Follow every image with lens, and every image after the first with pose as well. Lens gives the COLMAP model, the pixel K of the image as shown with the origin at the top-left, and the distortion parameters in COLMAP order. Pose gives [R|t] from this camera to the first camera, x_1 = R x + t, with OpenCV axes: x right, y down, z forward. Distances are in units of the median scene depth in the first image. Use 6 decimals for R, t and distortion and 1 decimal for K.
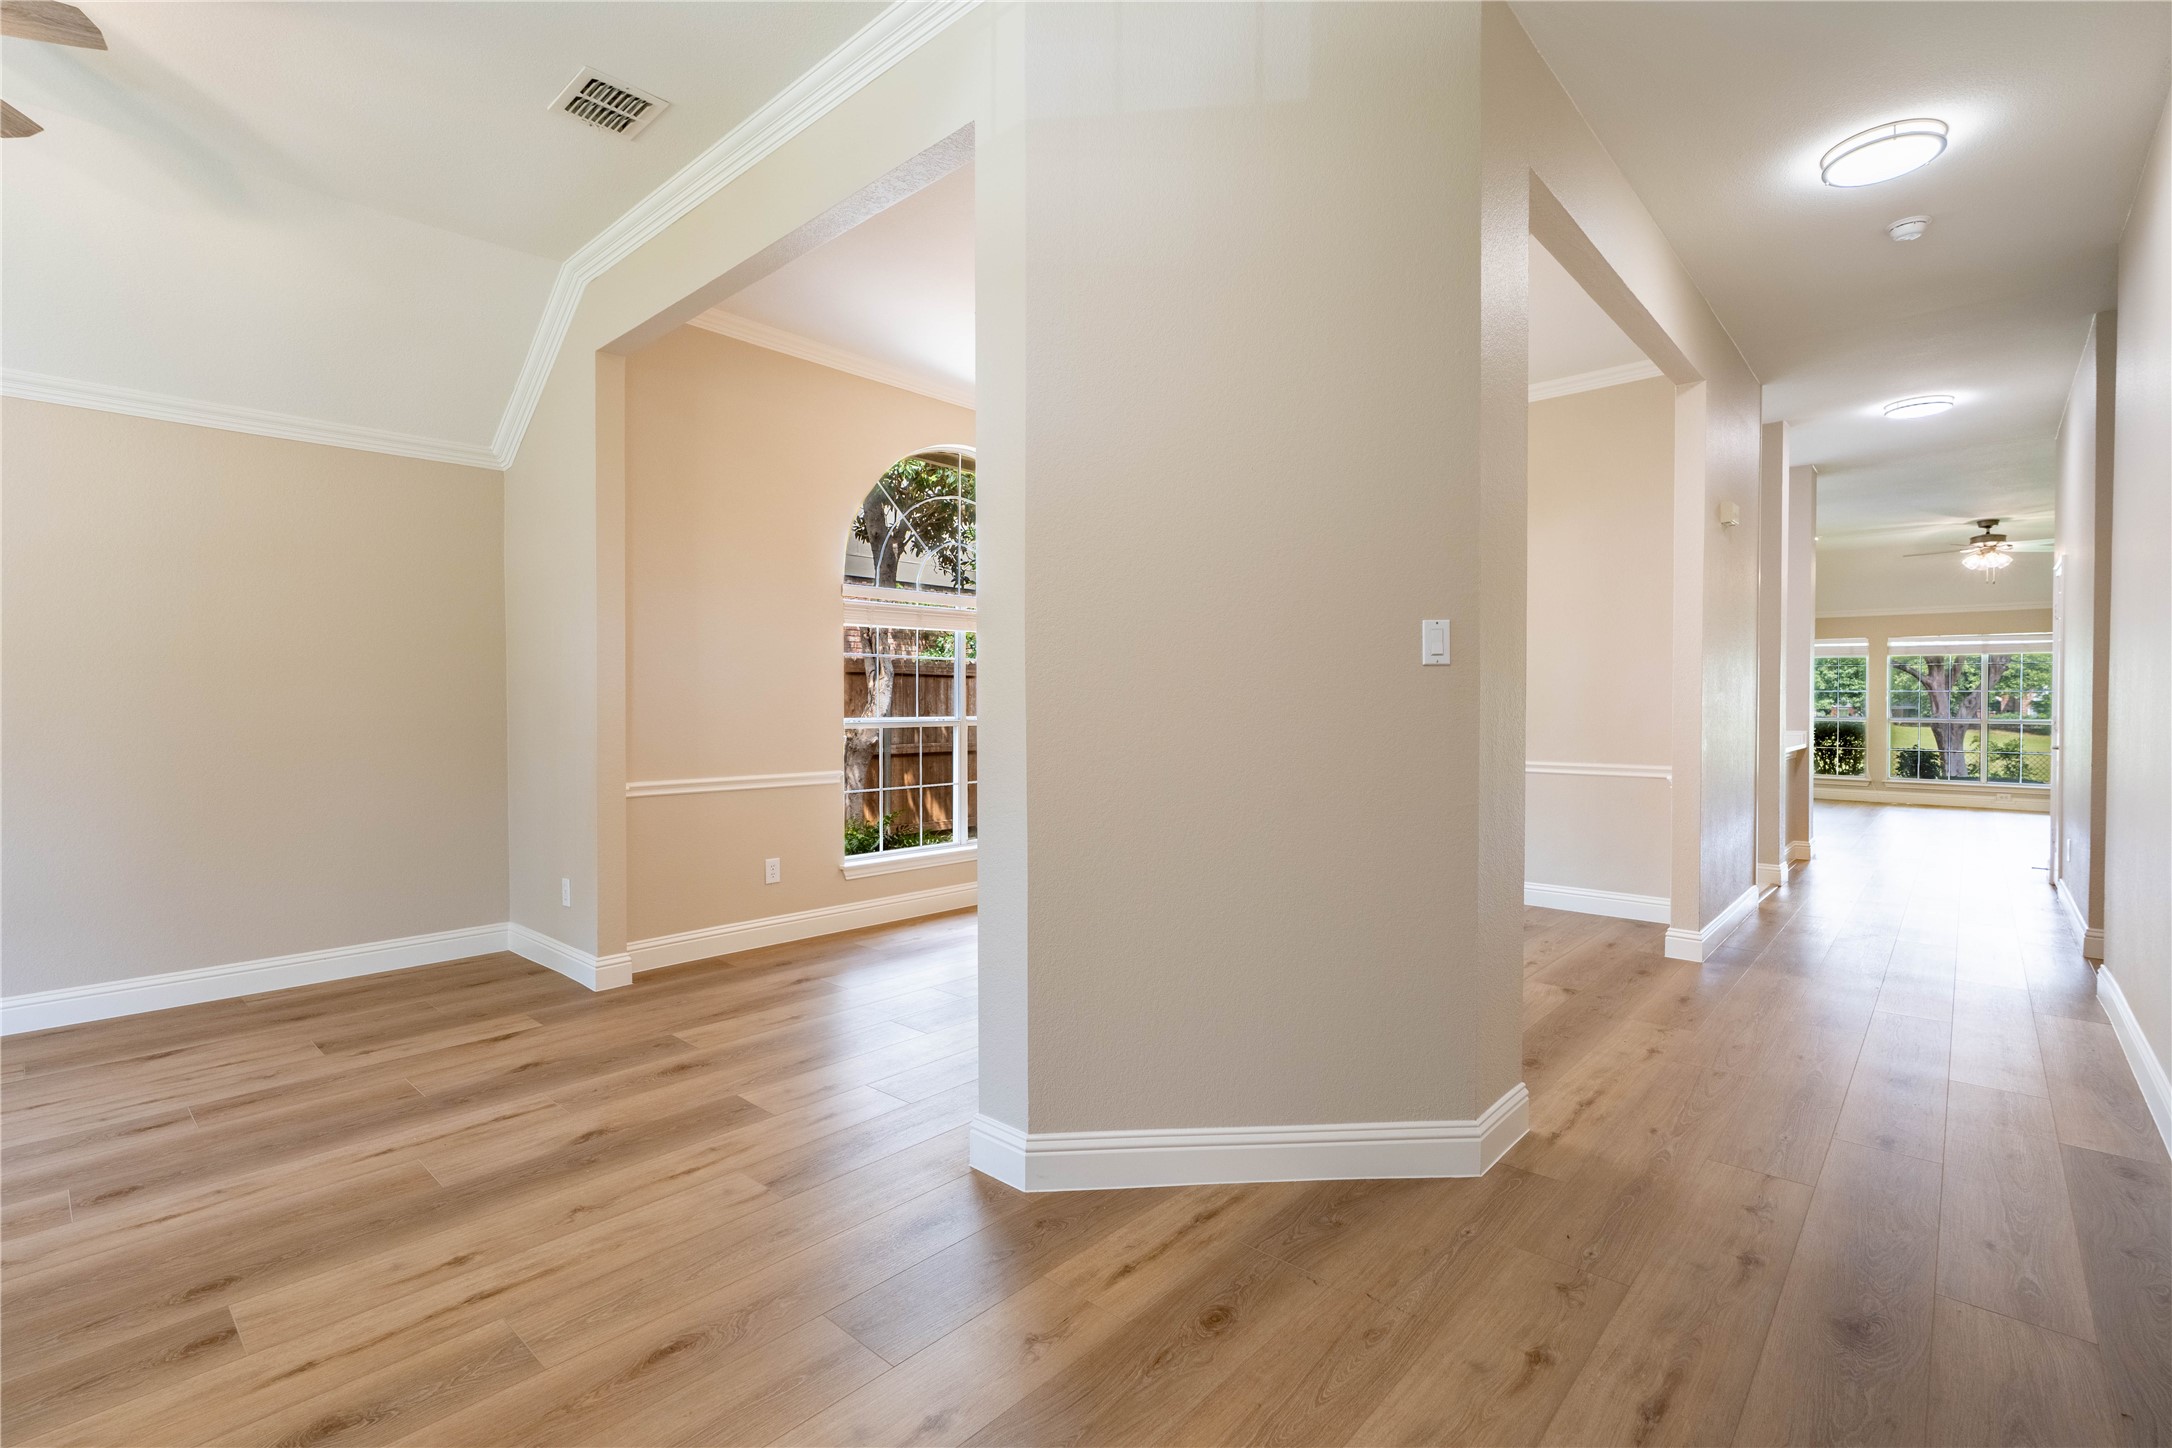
lens RADIAL K [[976.2, 0, 1080.6], [0, 976.2, 719.3], [0, 0, 1]] dist [0.000315, 0.000517]
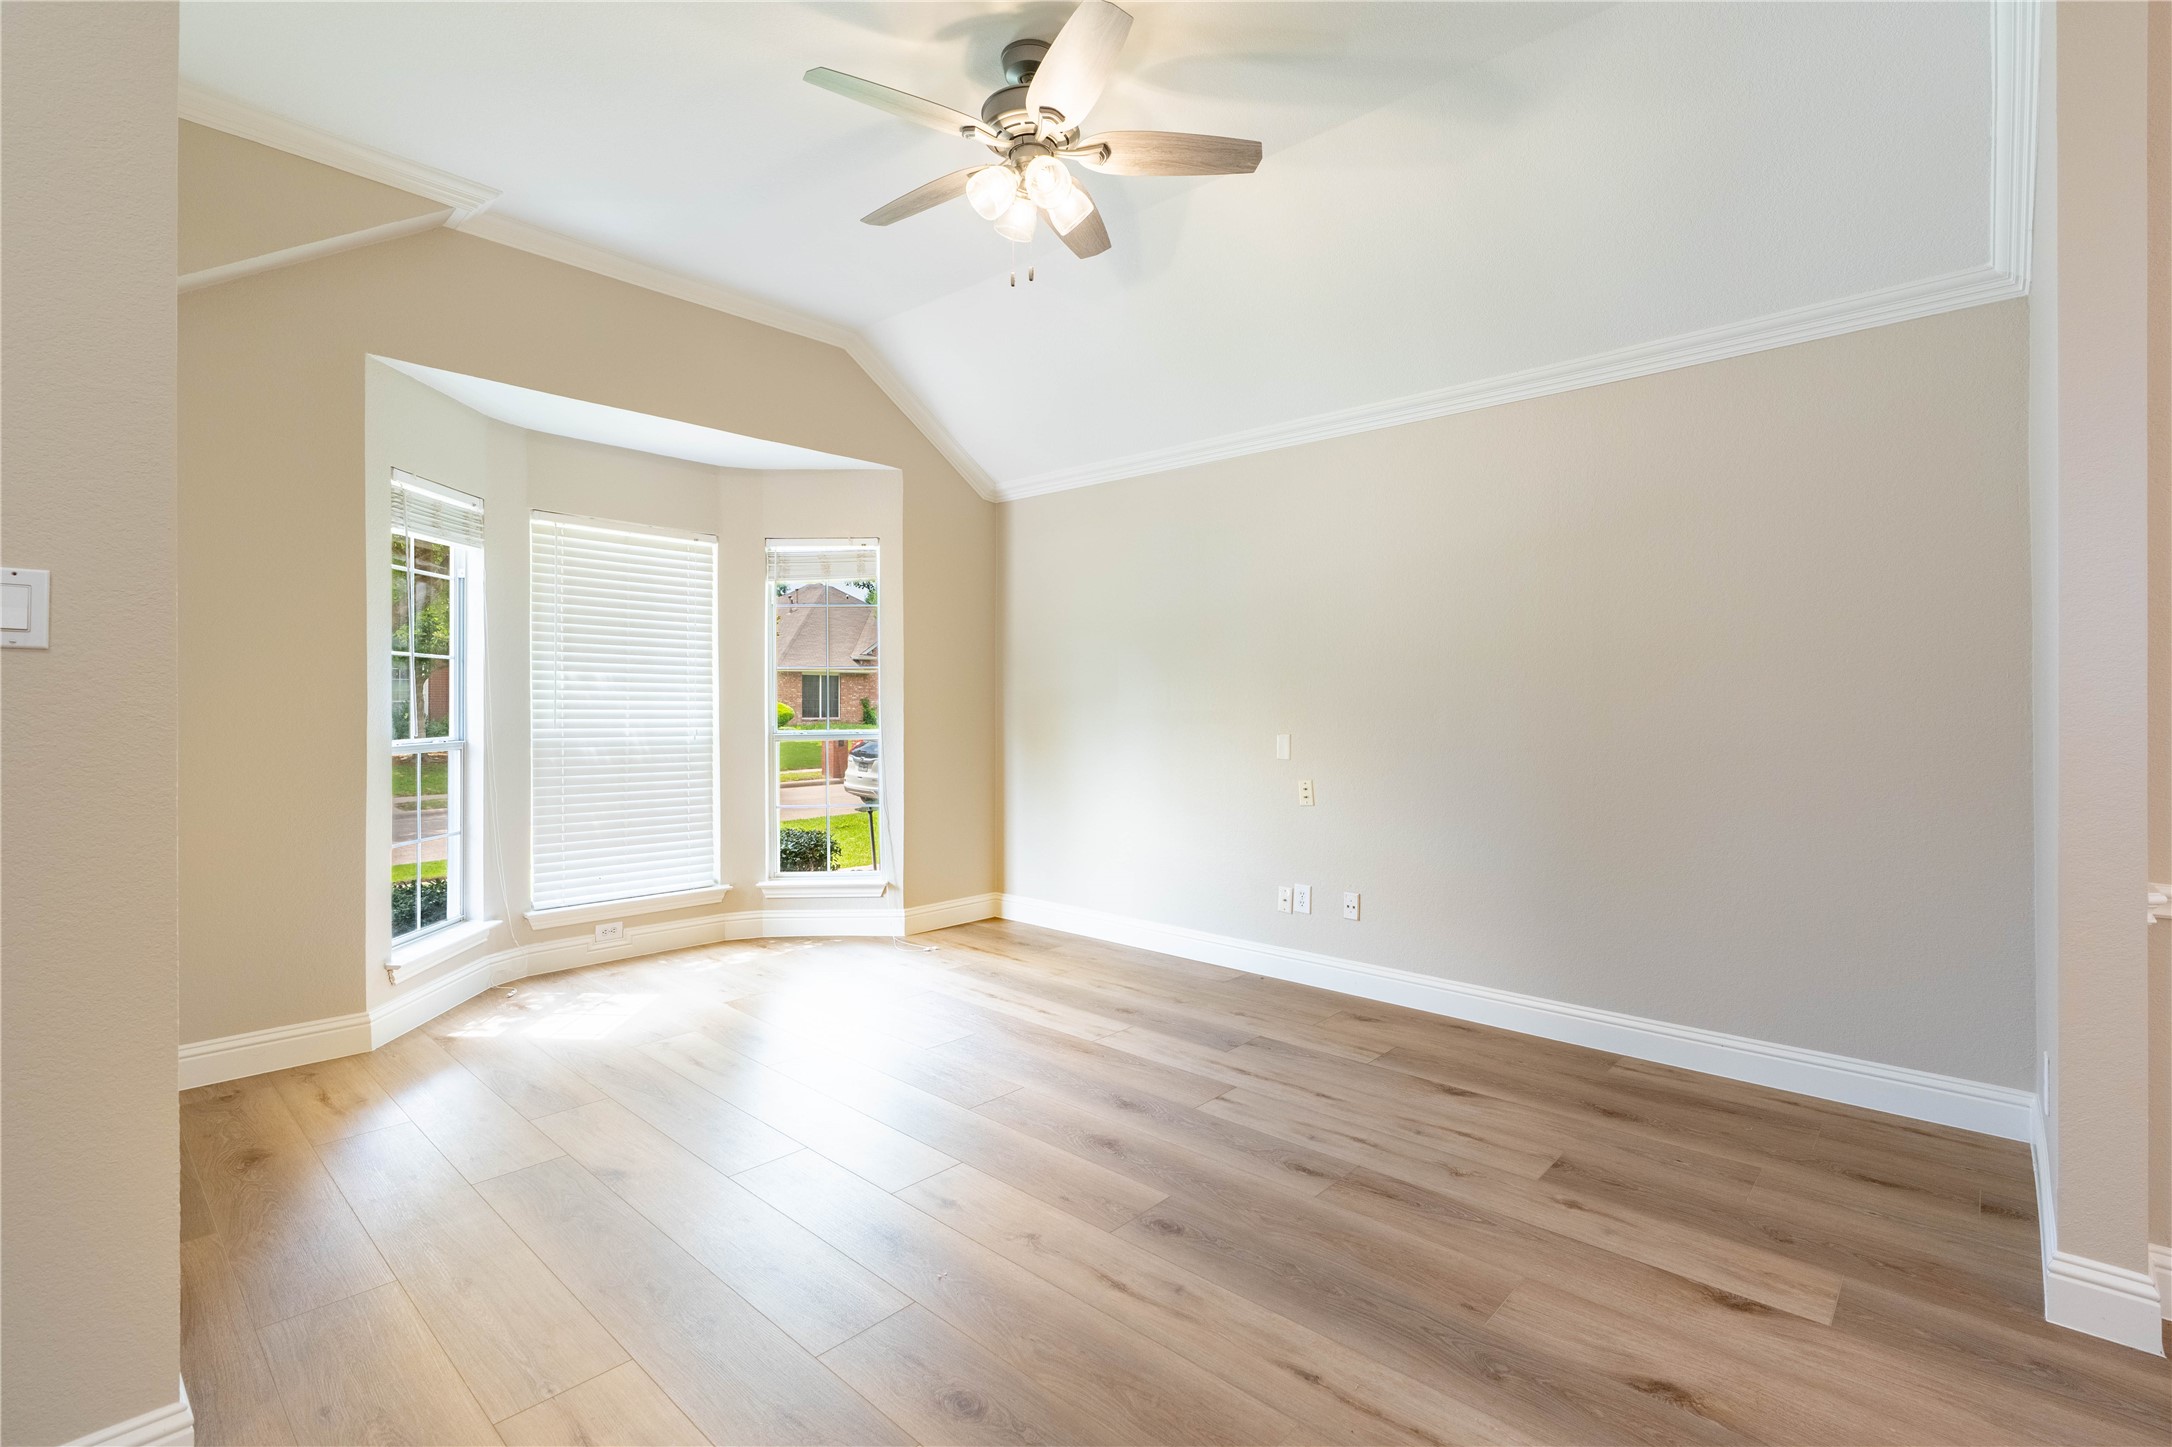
lens RADIAL K [[976.2, 0, 1088.8], [0, 976.2, 704.3], [0, 0, 1]] dist [0.000315, 0.000517]
pose [[-0.003589, 0.006674, -0.999971, -0.030001], [-0.014851, 0.999867, 0.006727, -0.020201], [0.999883, 0.014875, -0.003489, 0.674455]]
